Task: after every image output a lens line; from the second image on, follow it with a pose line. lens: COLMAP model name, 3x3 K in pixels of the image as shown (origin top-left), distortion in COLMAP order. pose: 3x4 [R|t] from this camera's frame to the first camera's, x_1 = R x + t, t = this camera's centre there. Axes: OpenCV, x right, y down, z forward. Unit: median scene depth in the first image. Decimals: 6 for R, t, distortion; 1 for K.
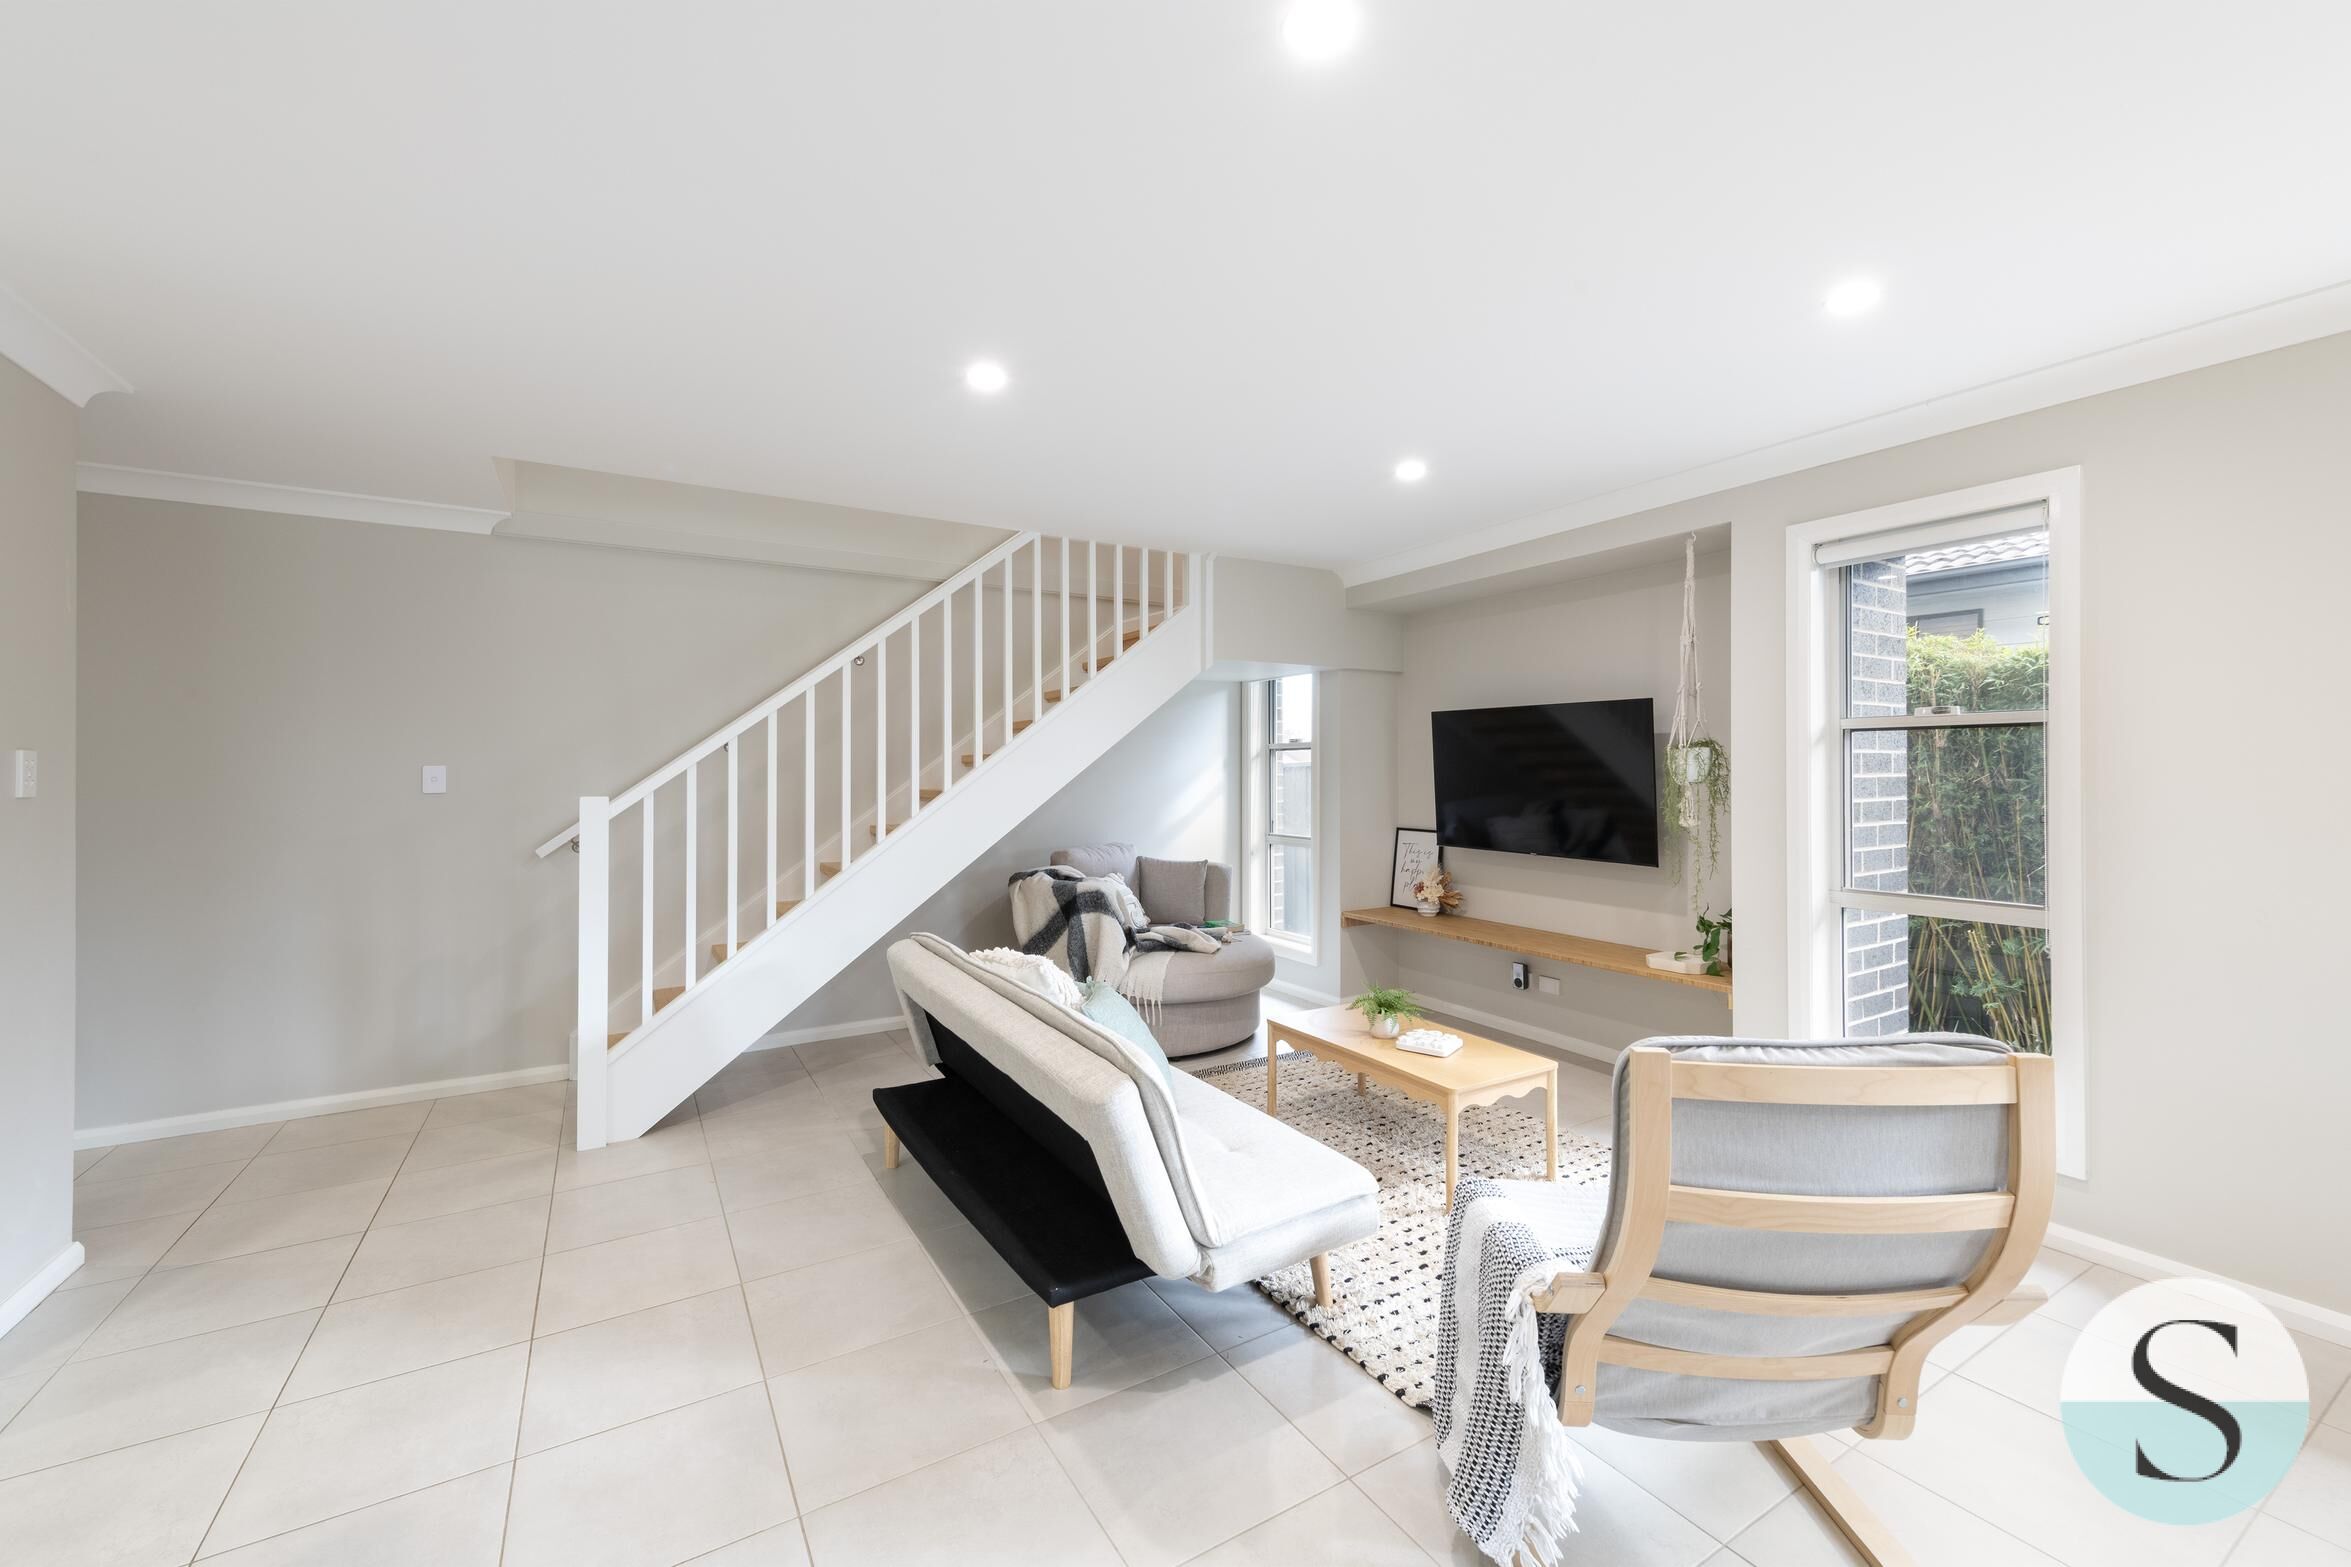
lens RADIAL K [[925.0, 0, 1176.8], [0, 925.0, 796.4], [0, 0, 1]] dist [0.014989, 0.000201]
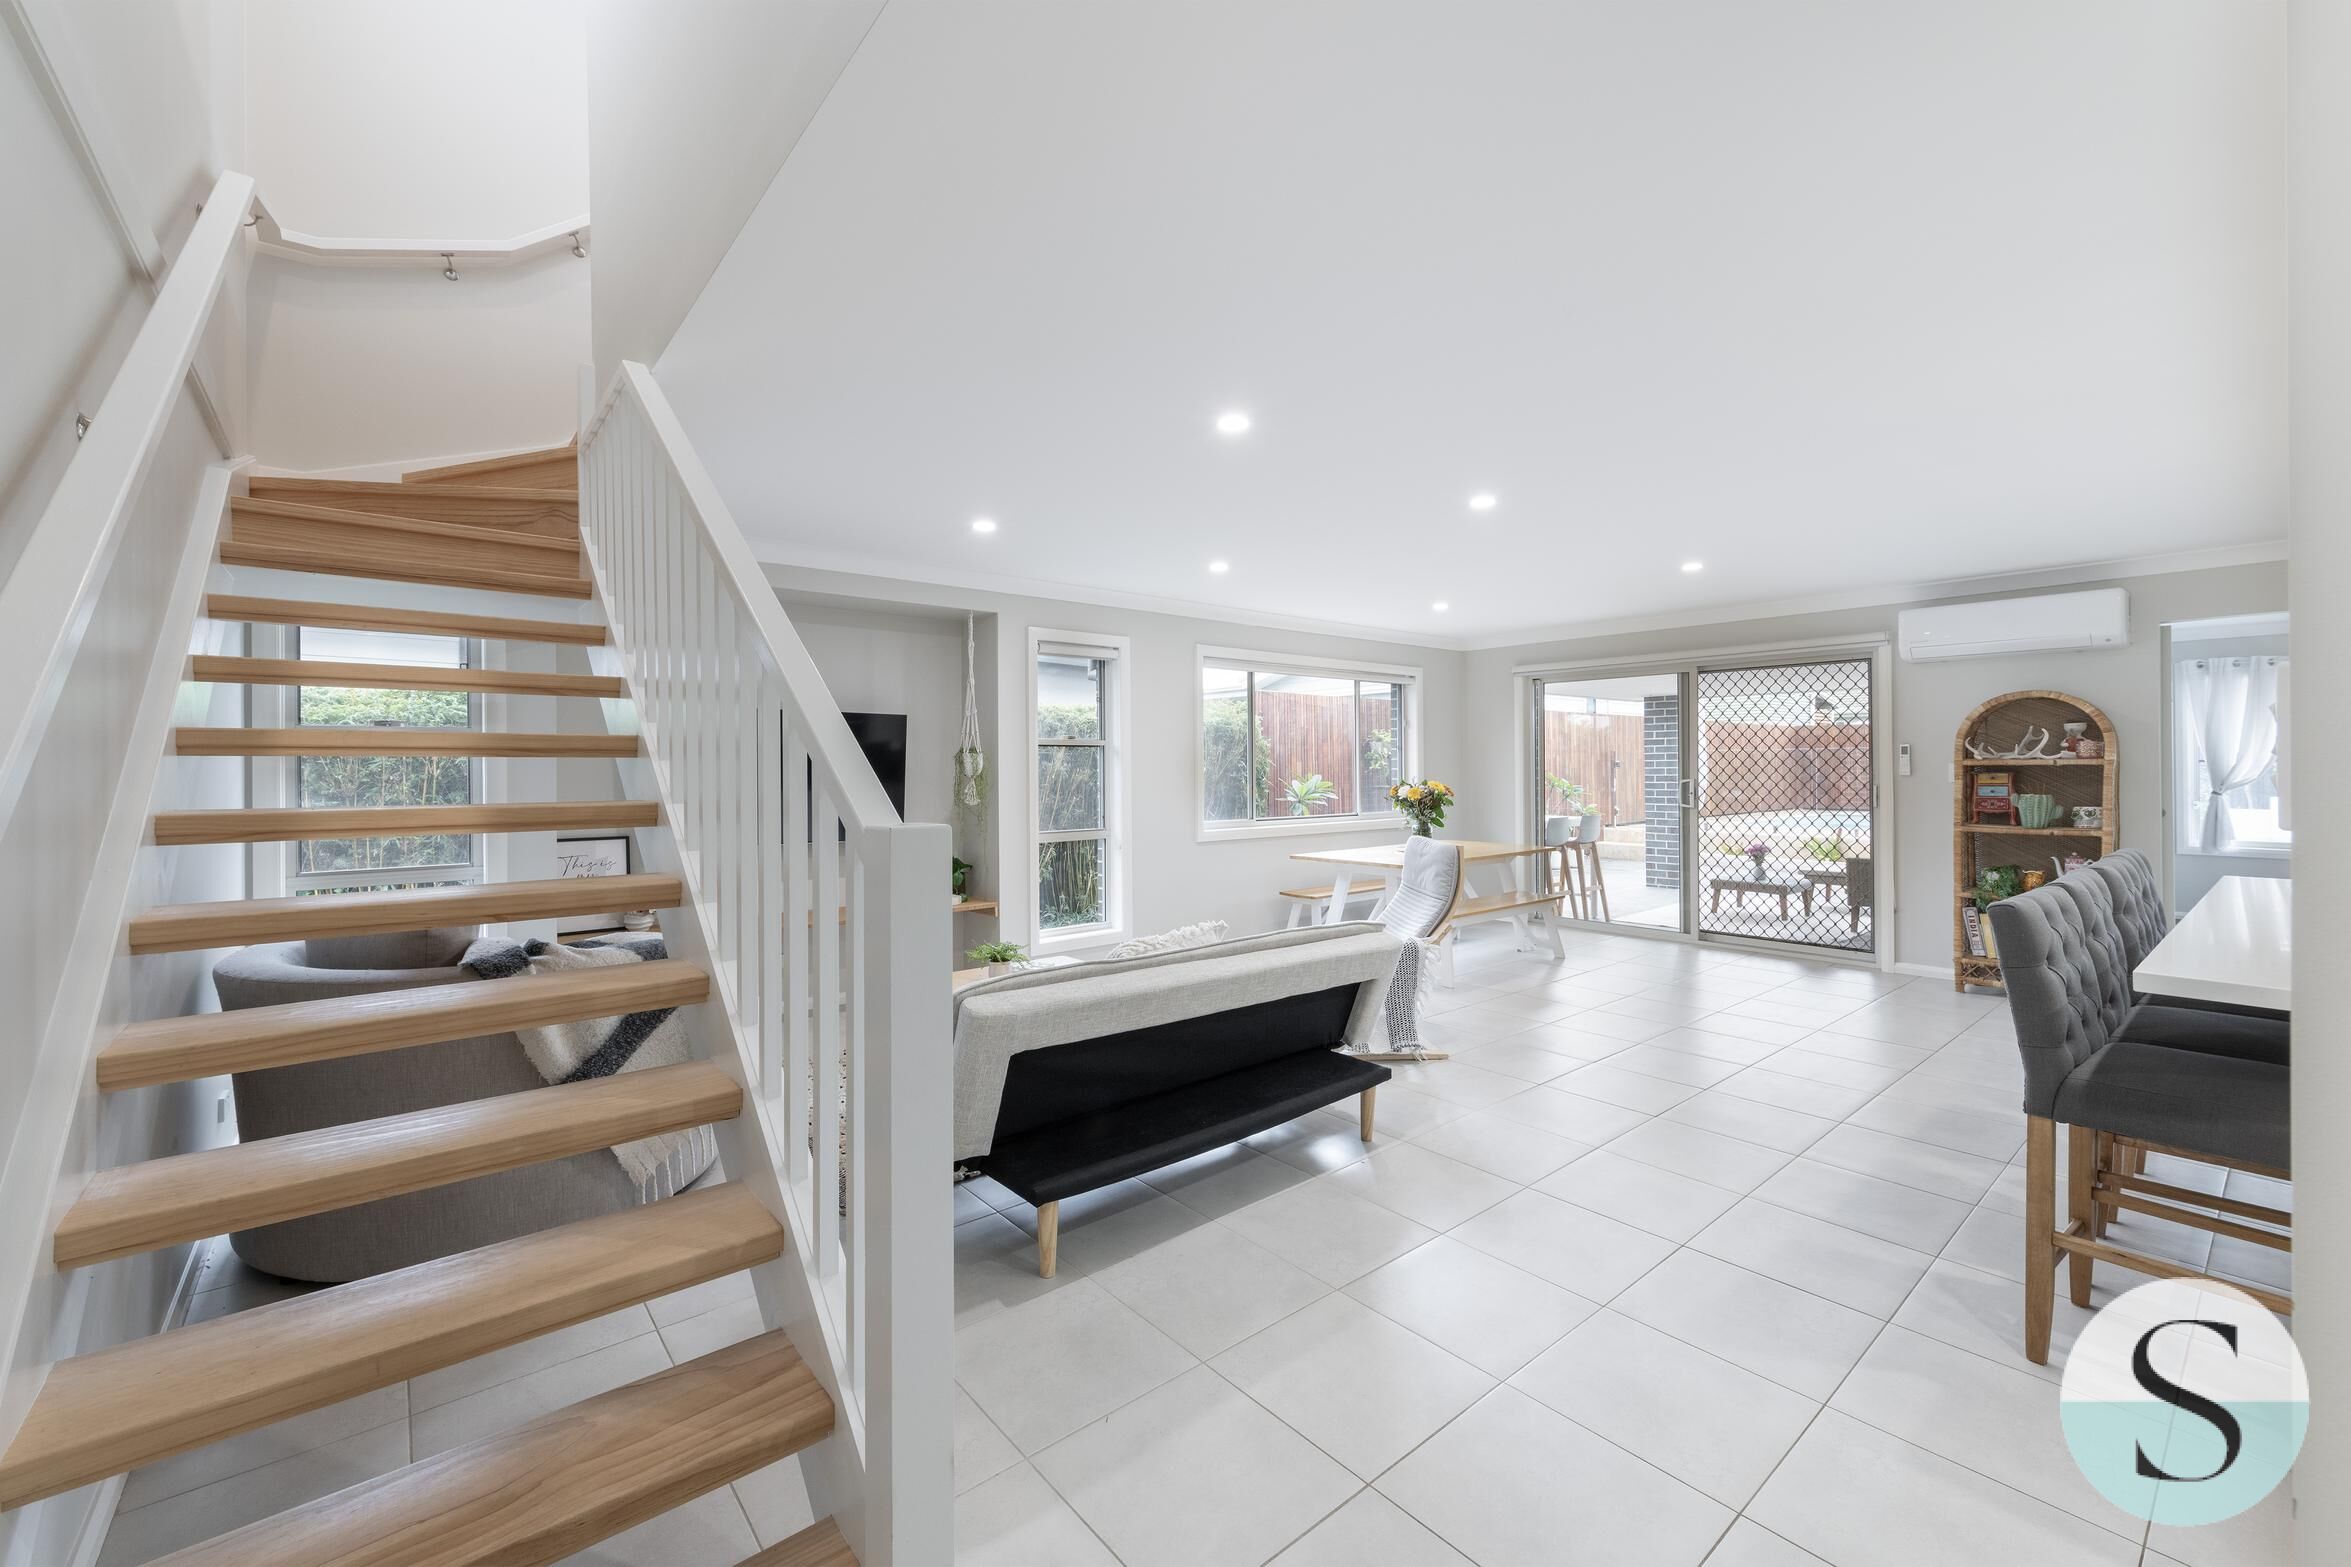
lens RADIAL K [[925.0, 0, 1197.6], [0, 925.0, 769.8], [0, 0, 1]] dist [0.014989, 0.000201]
pose [[-0.165344, -0.000380, 0.986236, -0.861964], [0.031655, 0.999483, 0.005692, -0.016621], [-0.985728, 0.032160, -0.165246, 0.773347]]
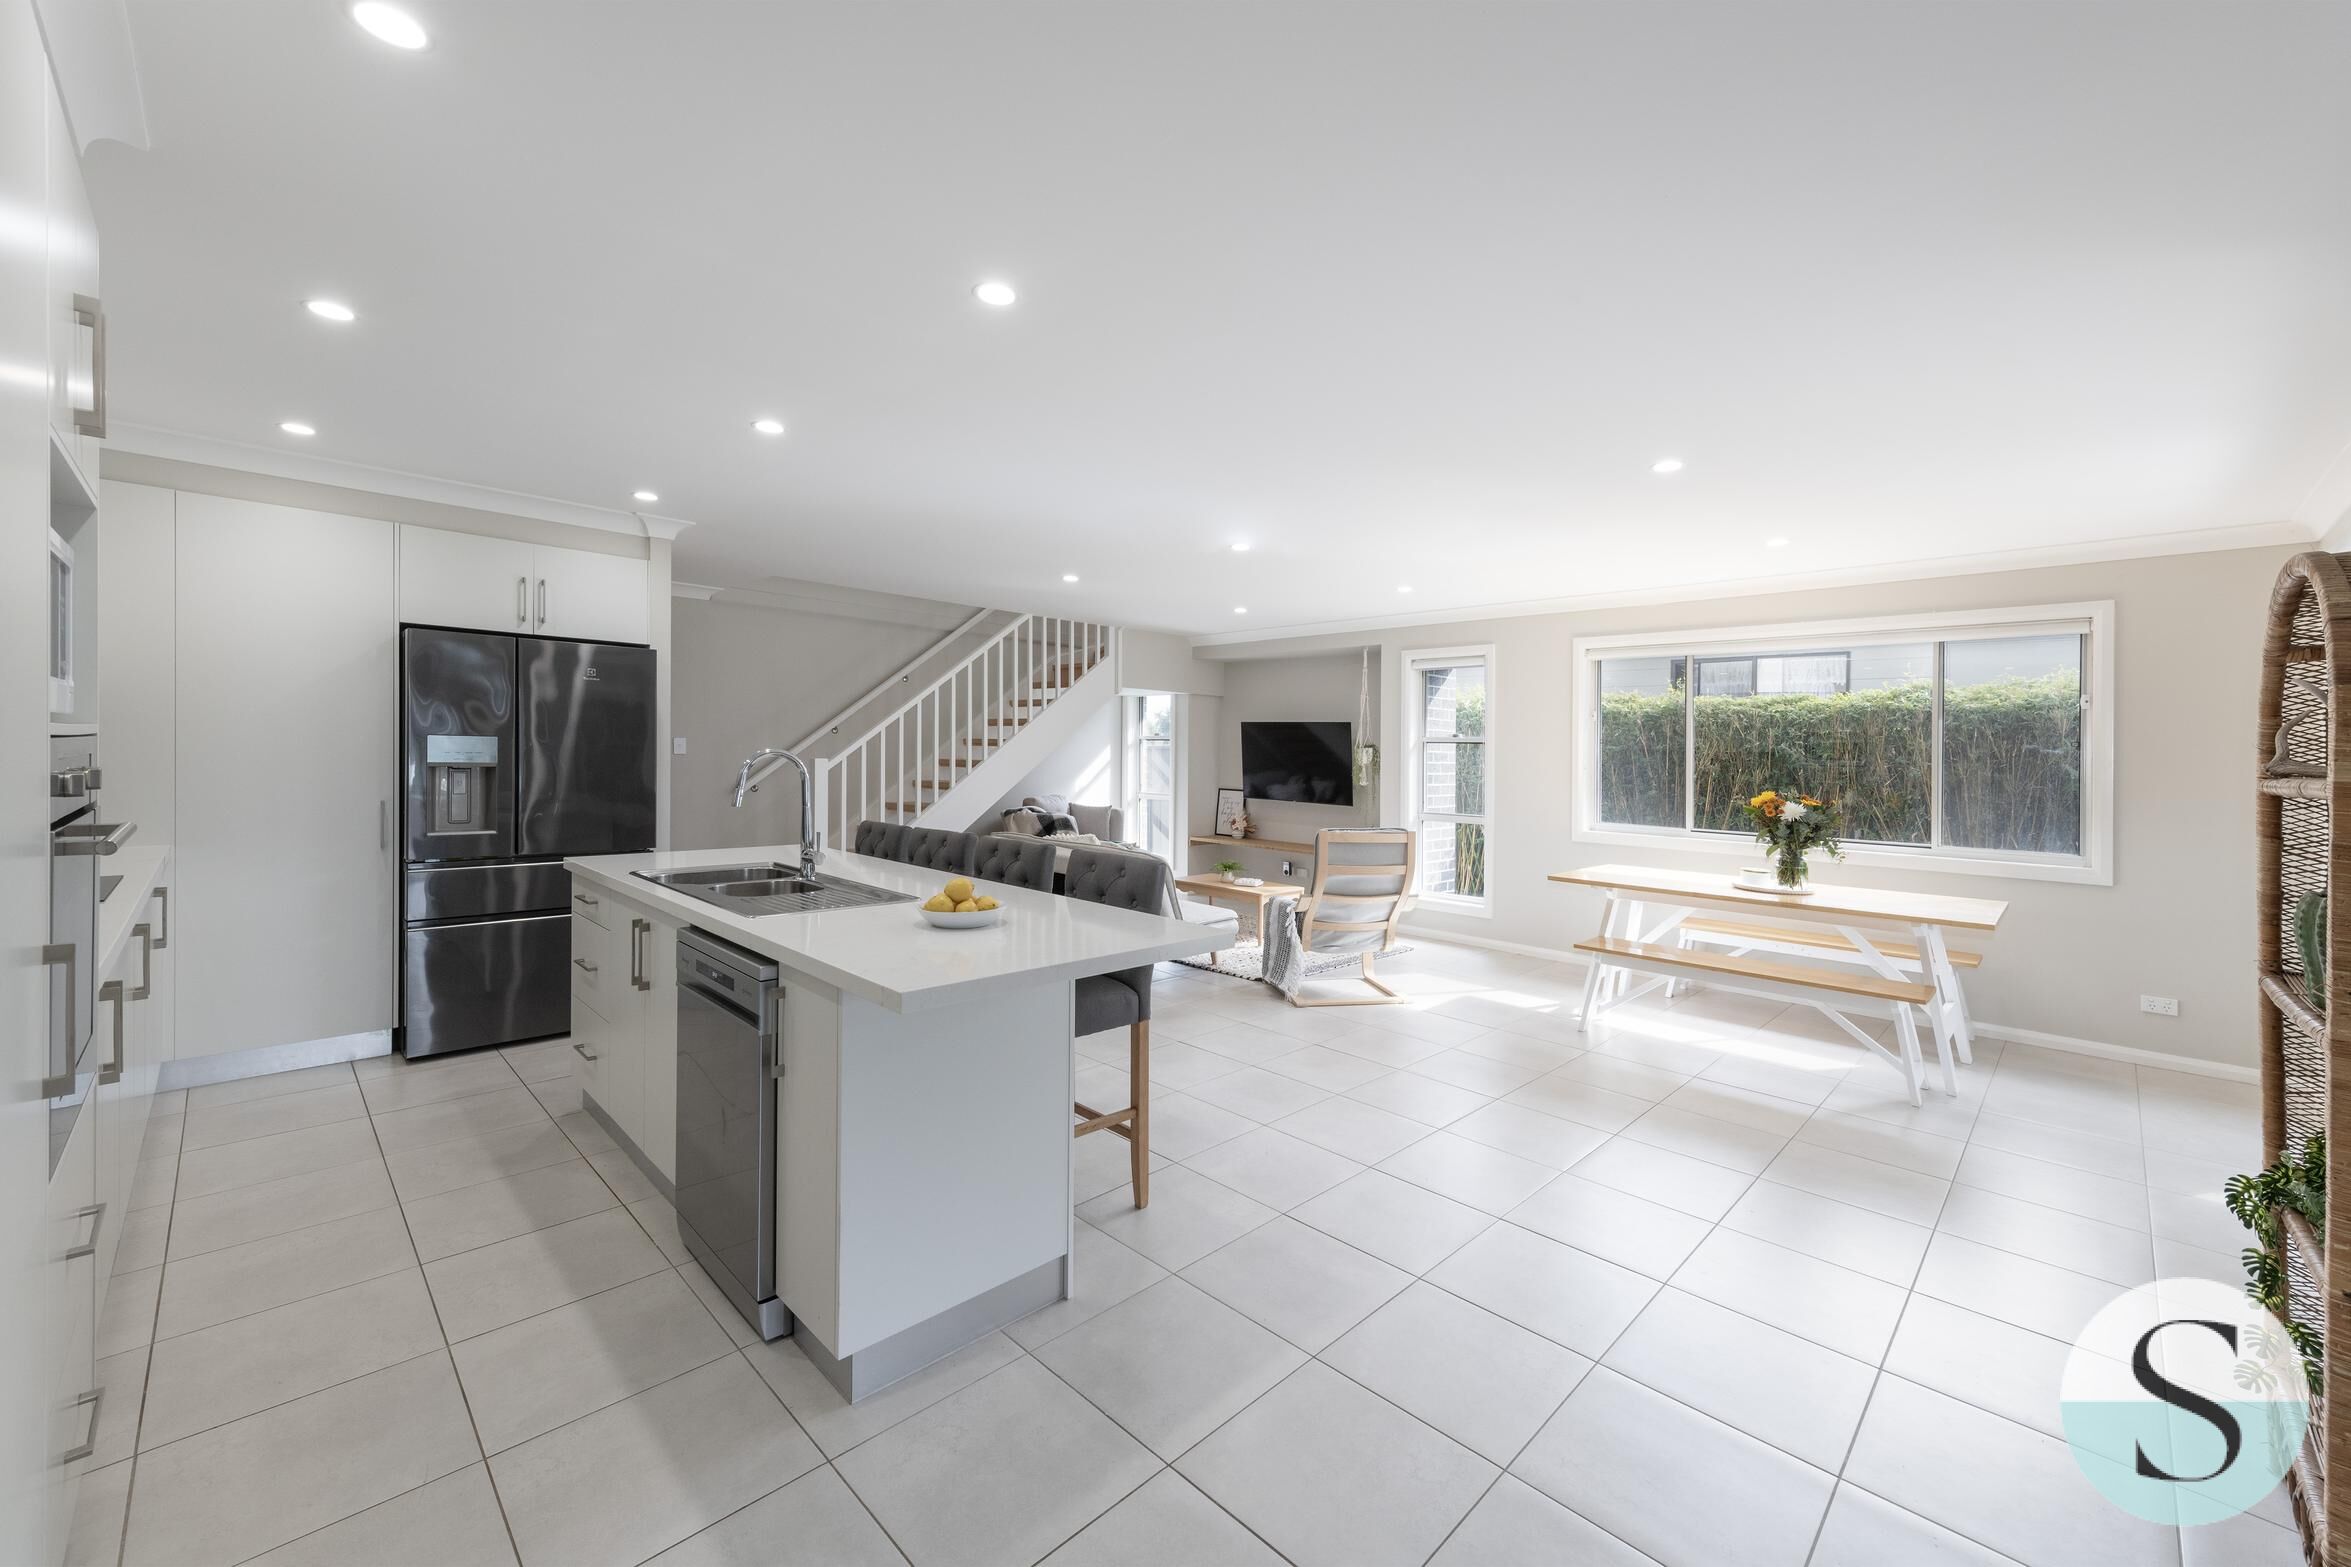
lens RADIAL K [[925.0, 0, 1169.9], [0, 925.0, 784.6], [0, 0, 1]] dist [0.014989, 0.000201]
pose [[0.971822, 0.015833, 0.235182, -0.321490], [-0.018032, 0.999811, 0.007204, 0.020672], [-0.235024, -0.011242, 0.971925, -0.811569]]
